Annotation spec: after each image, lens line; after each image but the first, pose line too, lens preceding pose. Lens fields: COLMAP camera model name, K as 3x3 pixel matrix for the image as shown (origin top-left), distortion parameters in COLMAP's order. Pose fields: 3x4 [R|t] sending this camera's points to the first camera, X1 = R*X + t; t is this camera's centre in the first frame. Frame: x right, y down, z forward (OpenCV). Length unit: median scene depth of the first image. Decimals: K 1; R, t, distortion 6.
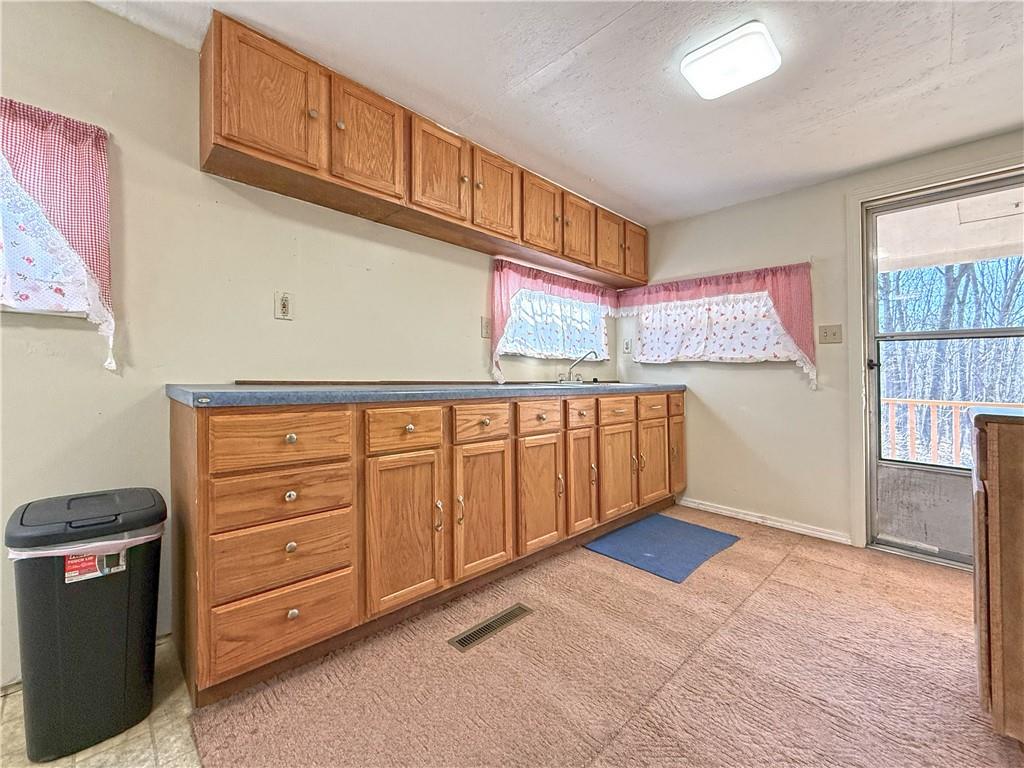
lens RADIAL K [[424.0, 0, 533.8], [0, 424.0, 364.4], [0, 0, 1]] dist [-0.004716, -0.000257]
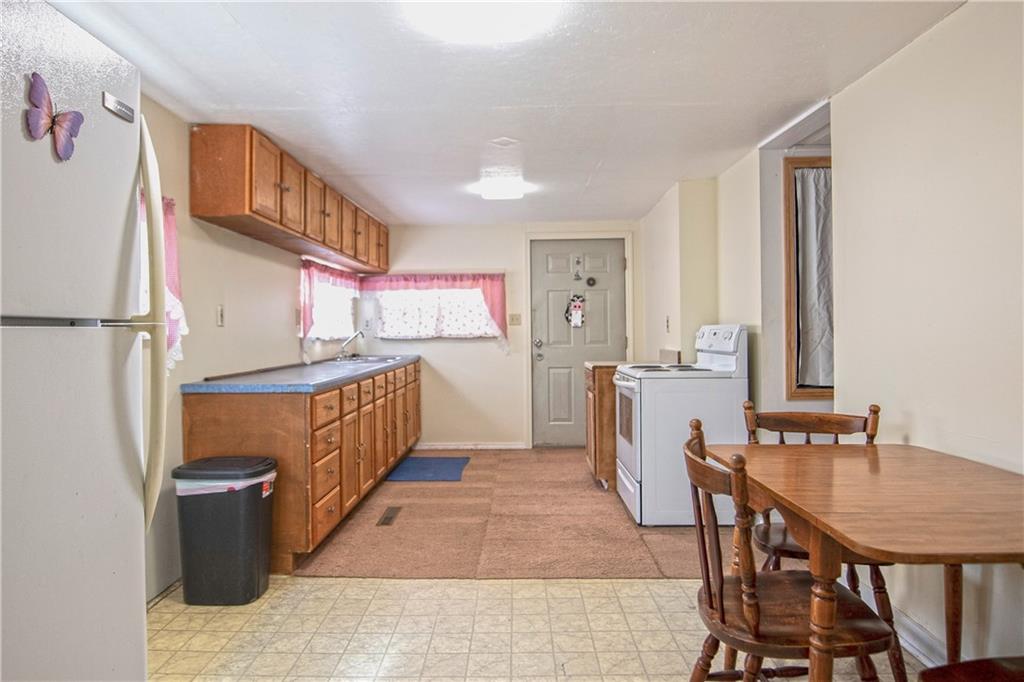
lens RADIAL K [[632.1, 0, 508.0], [0, 632.1, 338.3], [0, 0, 1]] dist [0.007405, 0.000106]
pose [[0.725400, -0.041303, 0.687087, -0.908542], [0.010820, 0.998759, 0.048615, -0.110013], [-0.688242, -0.027831, 0.724947, -0.675145]]
